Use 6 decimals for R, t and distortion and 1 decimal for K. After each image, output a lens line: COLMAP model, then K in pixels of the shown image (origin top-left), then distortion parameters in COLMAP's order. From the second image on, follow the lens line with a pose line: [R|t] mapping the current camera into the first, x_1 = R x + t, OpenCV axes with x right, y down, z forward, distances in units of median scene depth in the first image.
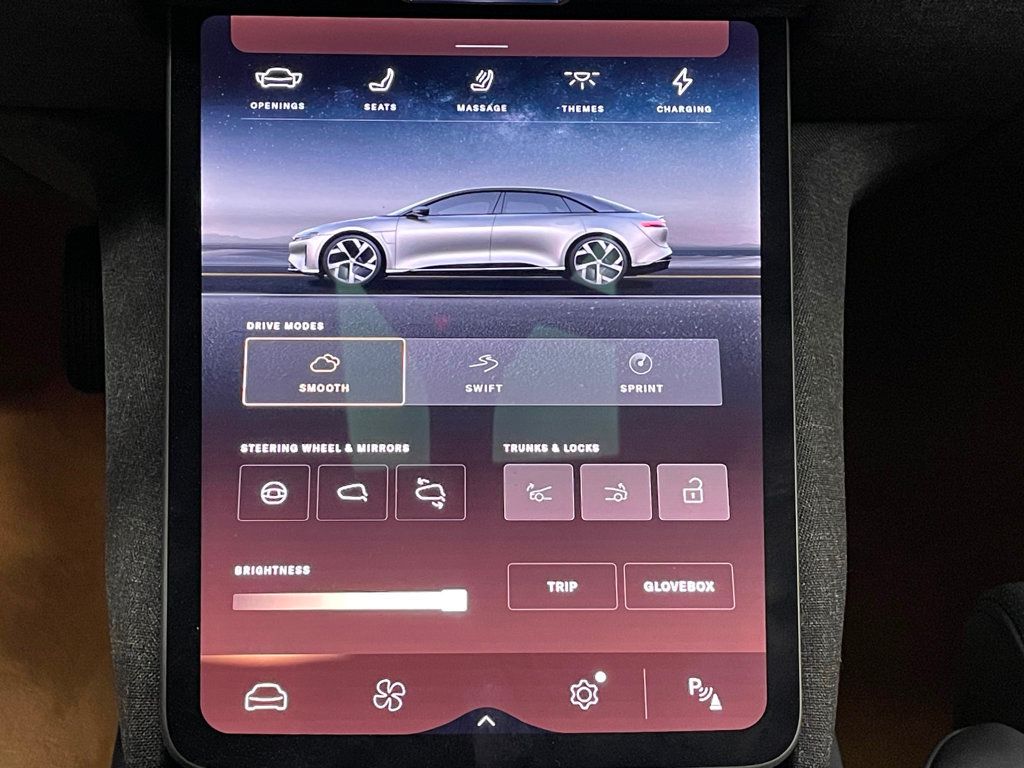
lens RADIAL K [[1690.6, 0, 514.0], [0, 1690.6, 400.8], [0, 0, 1]] dist [0.106709, 0.000000]
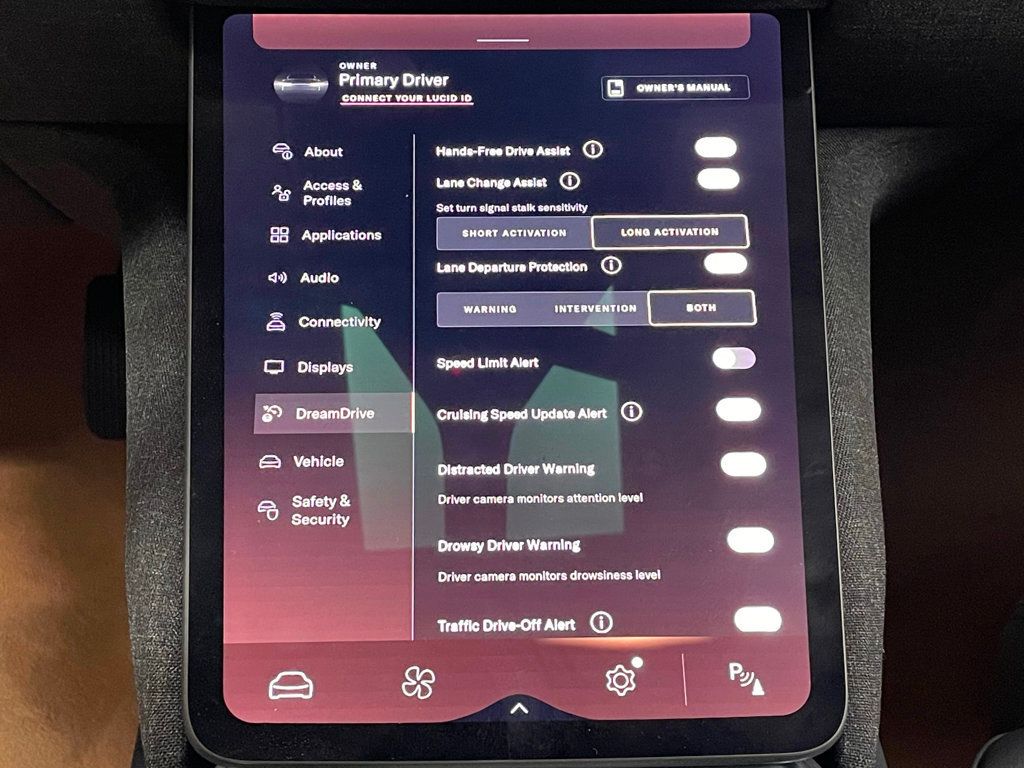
lens RADIAL K [[1632.1, 0, 502.8], [0, 1632.1, 378.9], [0, 0, 1]] dist [0.093892, 0.000000]
pose [[0.999891, -0.012058, -0.008558, -0.013632], [0.011418, 0.997397, -0.071194, 0.059830], [0.009394, 0.071089, 0.997426, 0.052927]]
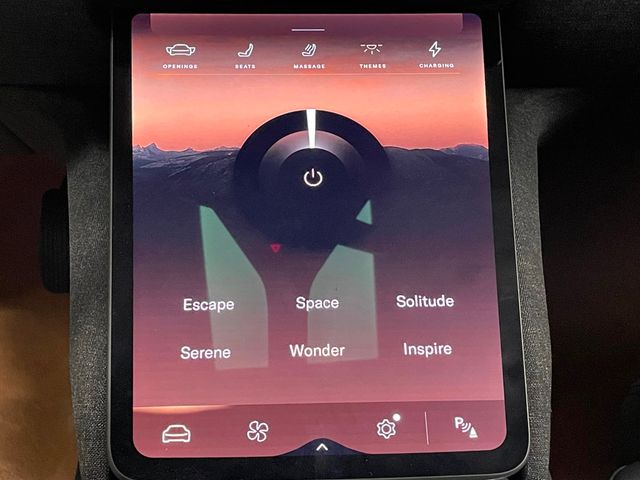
lens RADIAL K [[1020.1, 0, 320.4], [0, 1020.1, 237.4], [0, 0, 1]] dist [0.093892, 0.000000]
pose [[0.999800, -0.016777, 0.010859, -0.021660], [0.017757, 0.995074, -0.097529, 0.080258], [-0.009170, 0.097702, 0.995173, 0.064678]]
